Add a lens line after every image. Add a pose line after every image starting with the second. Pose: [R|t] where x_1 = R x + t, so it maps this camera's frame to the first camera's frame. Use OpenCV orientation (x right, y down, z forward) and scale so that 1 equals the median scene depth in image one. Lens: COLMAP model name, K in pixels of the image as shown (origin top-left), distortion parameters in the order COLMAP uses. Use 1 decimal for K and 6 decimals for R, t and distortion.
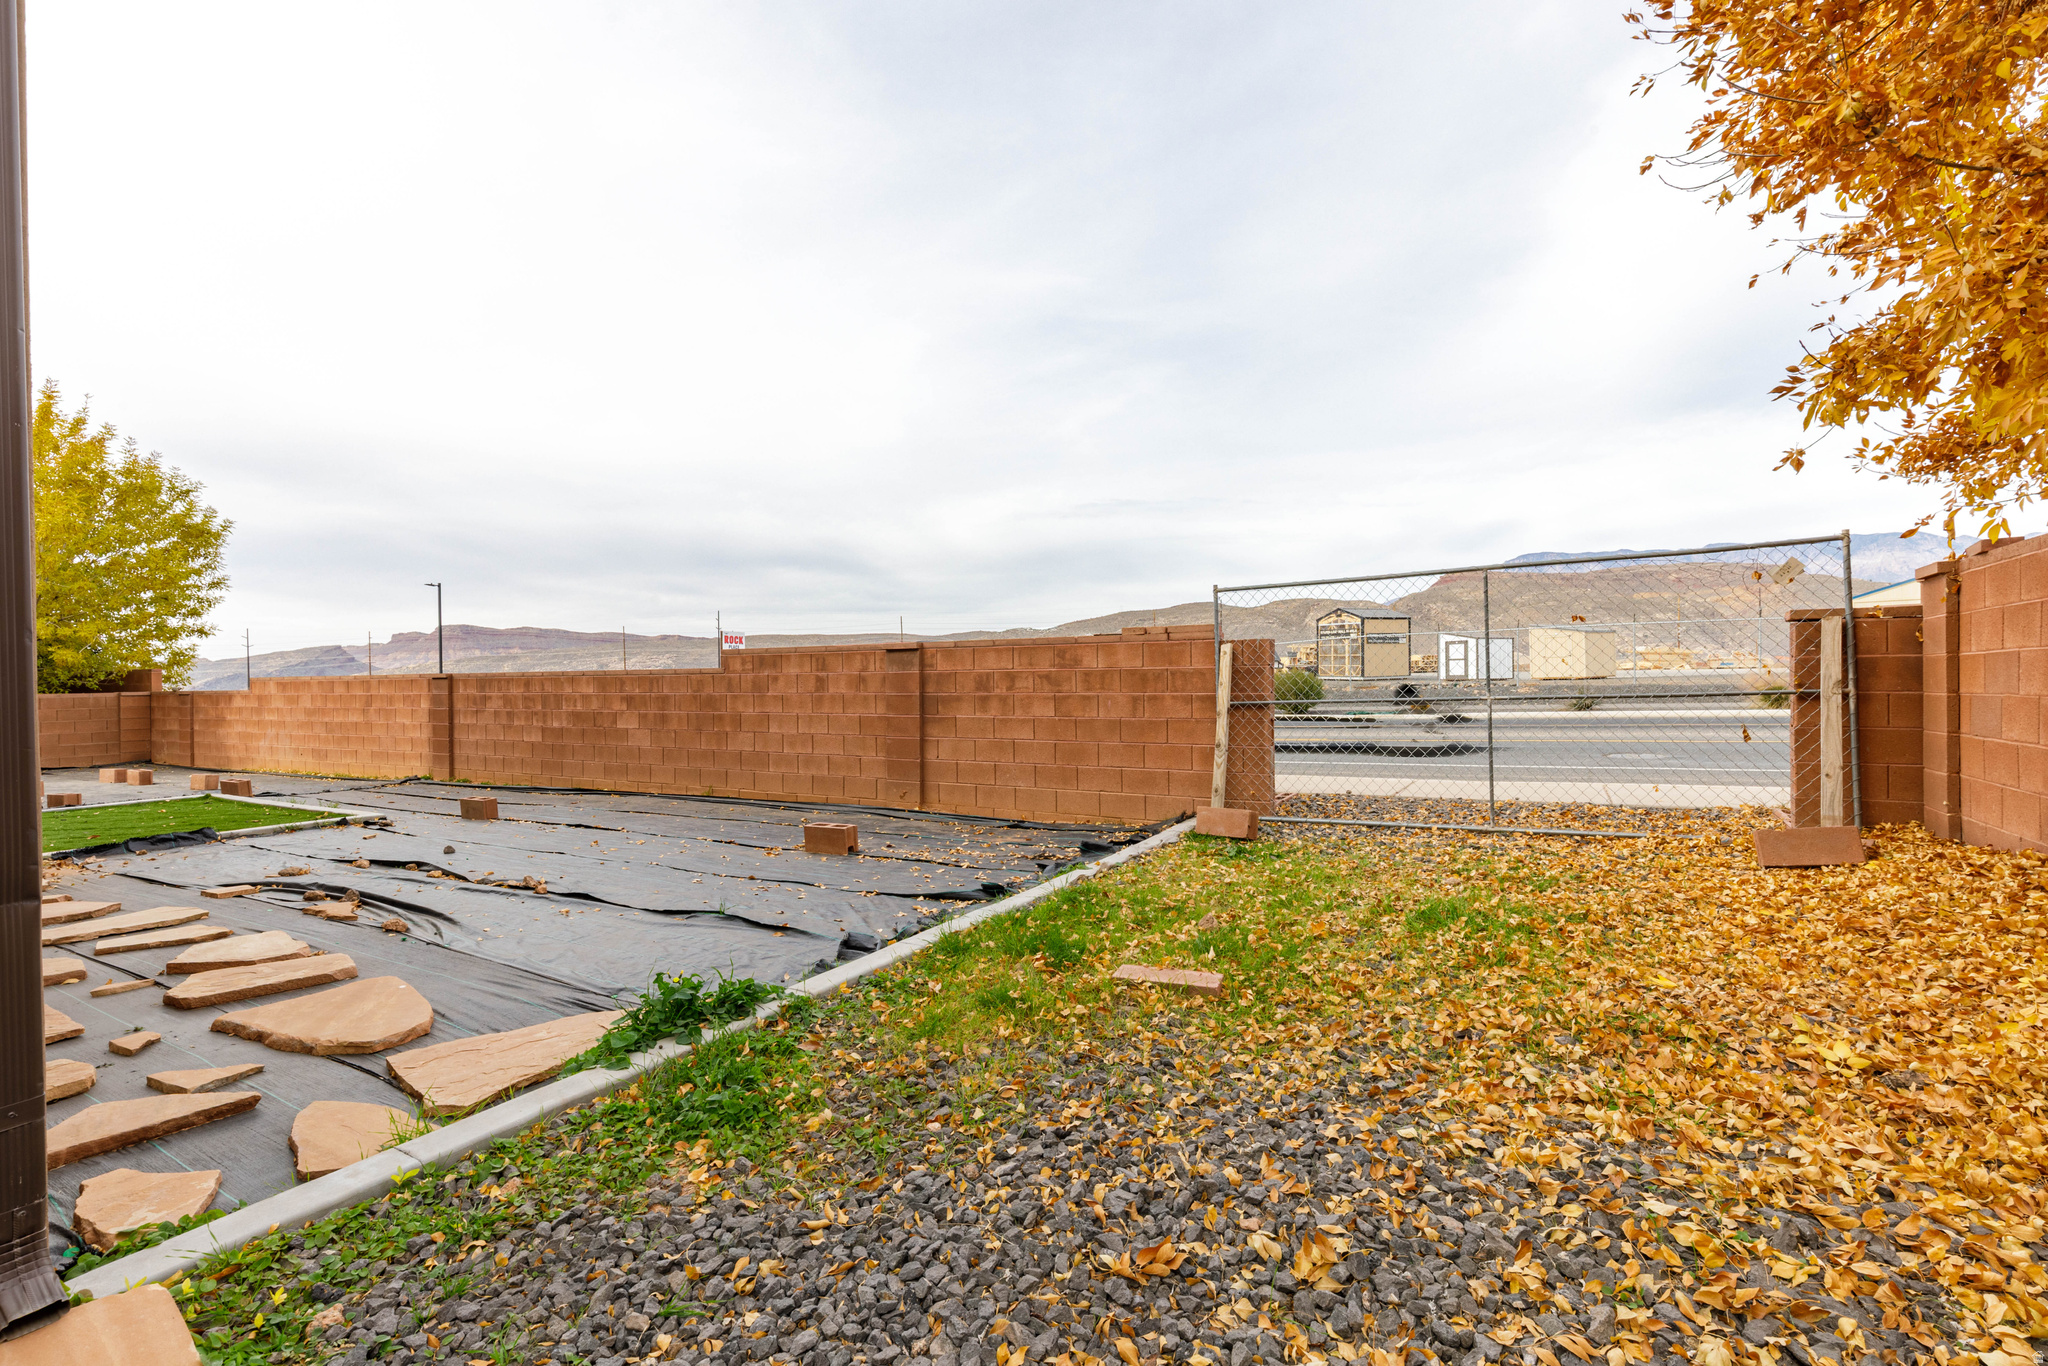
lens RADIAL K [[927.9, 0, 1037.1], [0, 927.9, 682.4], [0, 0, 1]] dist [0.005044, -0.000180]
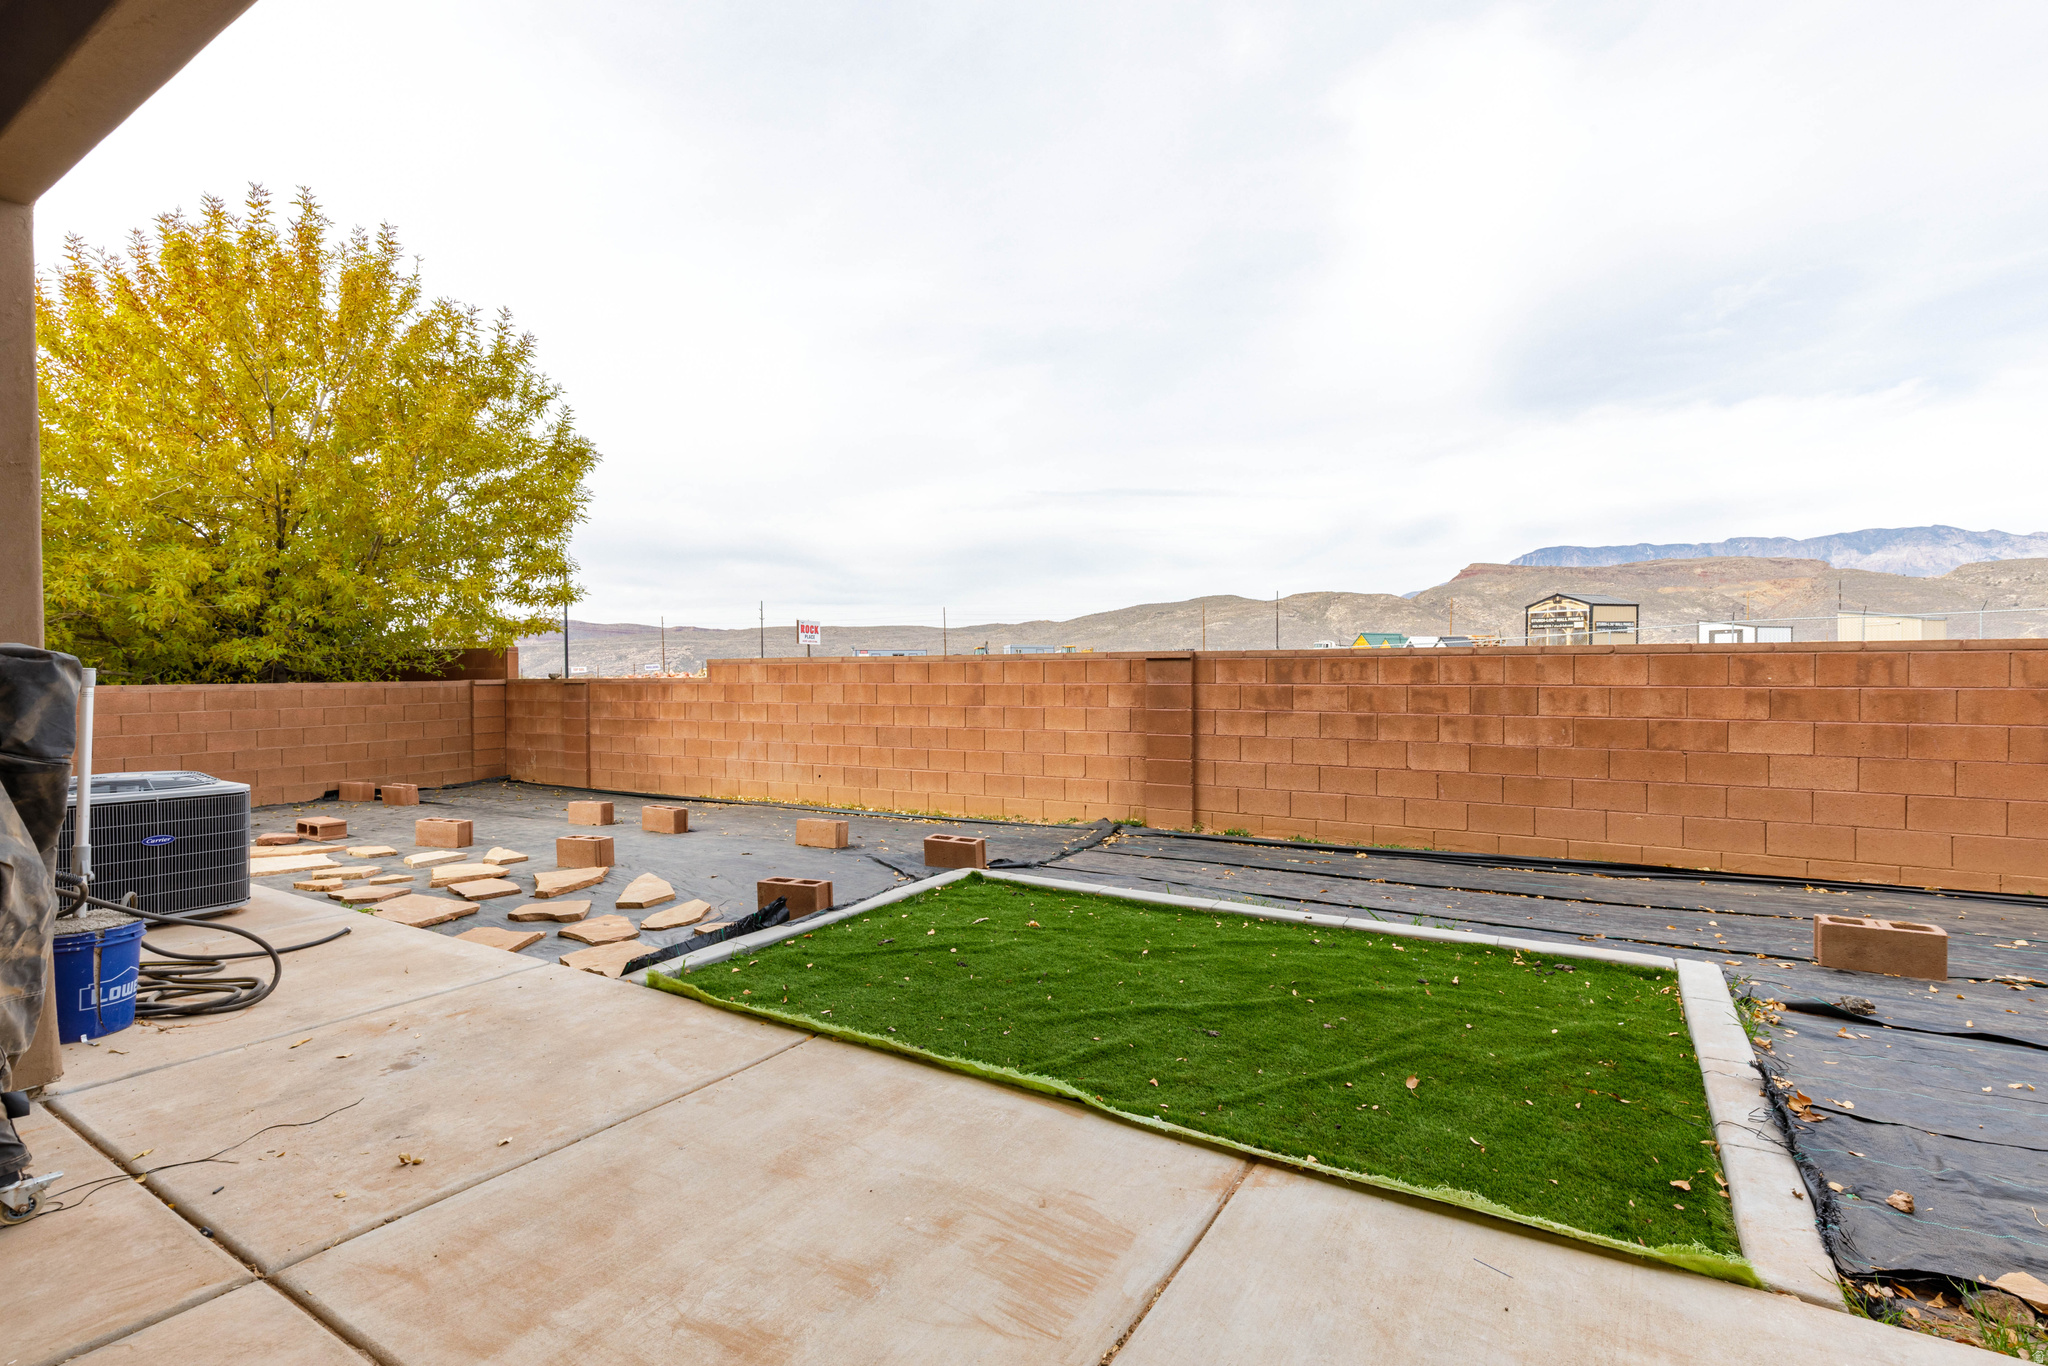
lens RADIAL K [[927.9, 0, 1023.0], [0, 927.9, 680.7], [0, 0, 1]] dist [0.005044, -0.000180]
pose [[0.999877, 0.005385, -0.014736, -0.589526], [-0.005303, 0.999970, 0.005597, 0.005443], [0.014766, -0.005518, 0.999876, 0.325846]]
